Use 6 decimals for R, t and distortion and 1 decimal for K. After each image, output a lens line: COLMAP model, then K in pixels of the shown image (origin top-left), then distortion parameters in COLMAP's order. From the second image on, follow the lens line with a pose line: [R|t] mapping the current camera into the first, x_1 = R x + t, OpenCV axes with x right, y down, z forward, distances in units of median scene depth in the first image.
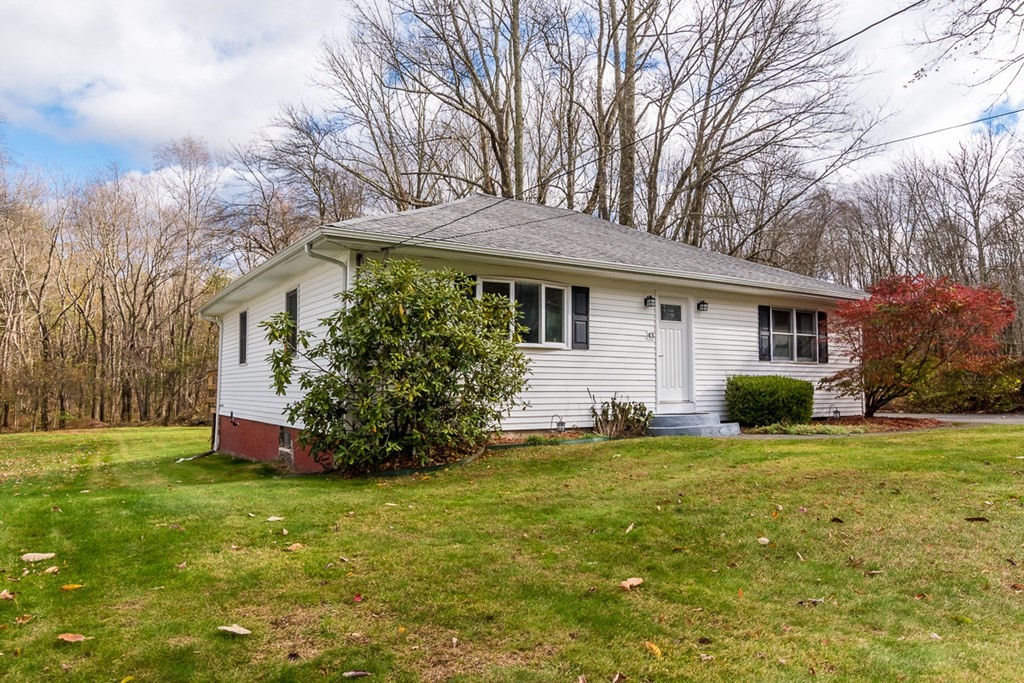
lens RADIAL K [[673.4, 0, 512.3], [0, 673.4, 341.2], [0, 0, 1]] dist [0.000965, -0.000001]
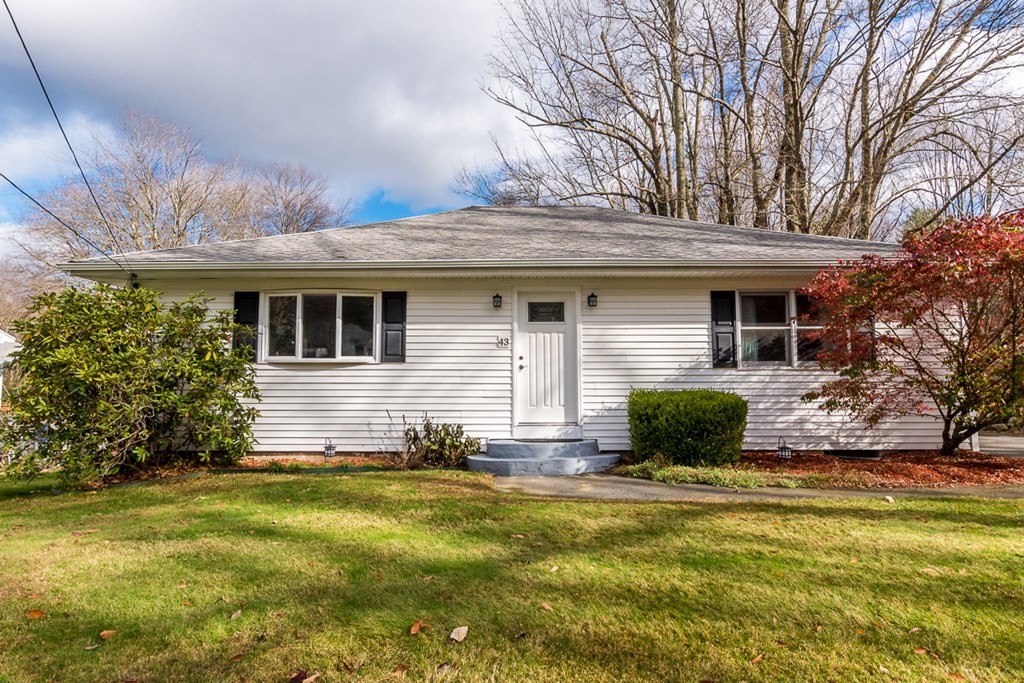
lens RADIAL K [[549.0, 0, 511.8], [0, 549.0, 342.9], [0, 0, 1]] dist [-0.025781, -0.000020]
pose [[0.833322, -0.041824, -0.551203, 0.574414], [0.038004, 0.999109, -0.018355, 0.005029], [0.551480, -0.005652, 0.834169, 0.442724]]
